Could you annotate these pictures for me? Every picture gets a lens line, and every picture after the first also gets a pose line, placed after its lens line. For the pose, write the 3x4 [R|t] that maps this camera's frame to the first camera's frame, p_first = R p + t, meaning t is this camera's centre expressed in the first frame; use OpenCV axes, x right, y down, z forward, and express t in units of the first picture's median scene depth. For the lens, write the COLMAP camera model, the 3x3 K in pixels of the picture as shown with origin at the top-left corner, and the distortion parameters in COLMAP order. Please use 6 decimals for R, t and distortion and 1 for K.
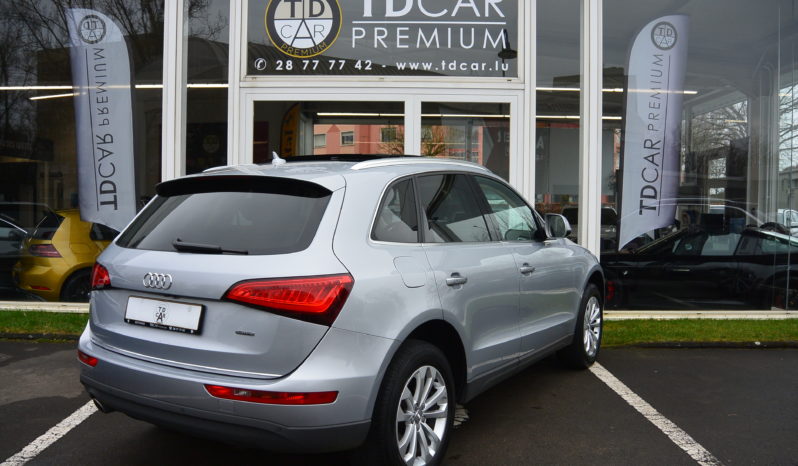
lens RADIAL K [[694.6, 0, 396.5], [0, 694.6, 240.9], [0, 0, 1]] dist [-0.138886, 0.064351]
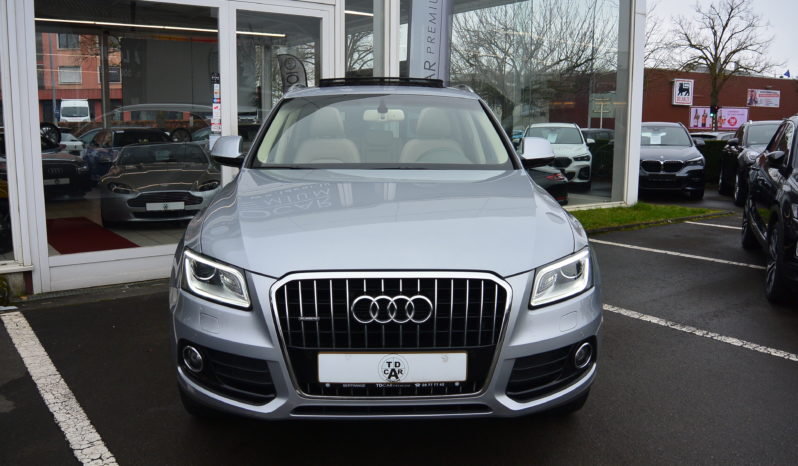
lens RADIAL K [[694.6, 0, 399.1], [0, 694.6, 231.0], [0, 0, 1]] dist [-0.138886, 0.064351]
pose [[0.791494, -0.096374, 0.603531, -0.824830], [0.030656, 0.992506, 0.118284, -0.027661], [-0.610408, -0.075120, 0.788517, 0.333837]]
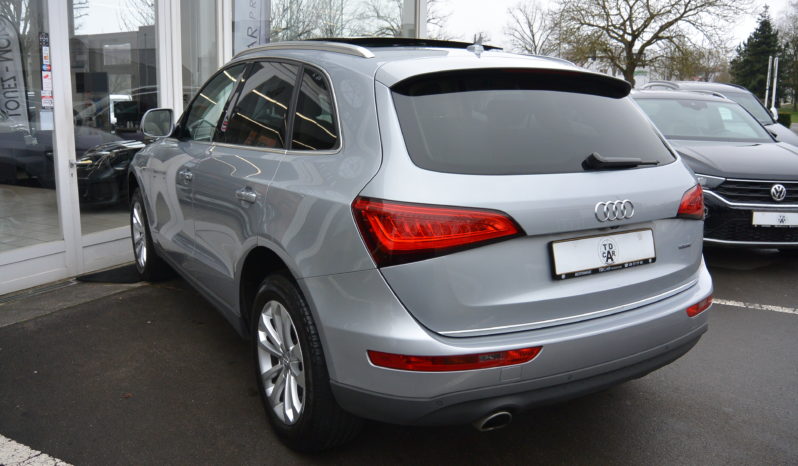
lens RADIAL K [[694.6, 0, 396.8], [0, 694.6, 229.1], [0, 0, 1]] dist [-0.138886, 0.064351]
pose [[0.427866, -0.172726, 0.887185, -1.104681], [0.033148, 0.983909, 0.175570, -0.062355], [-0.903234, -0.045712, 0.426707, 0.860839]]
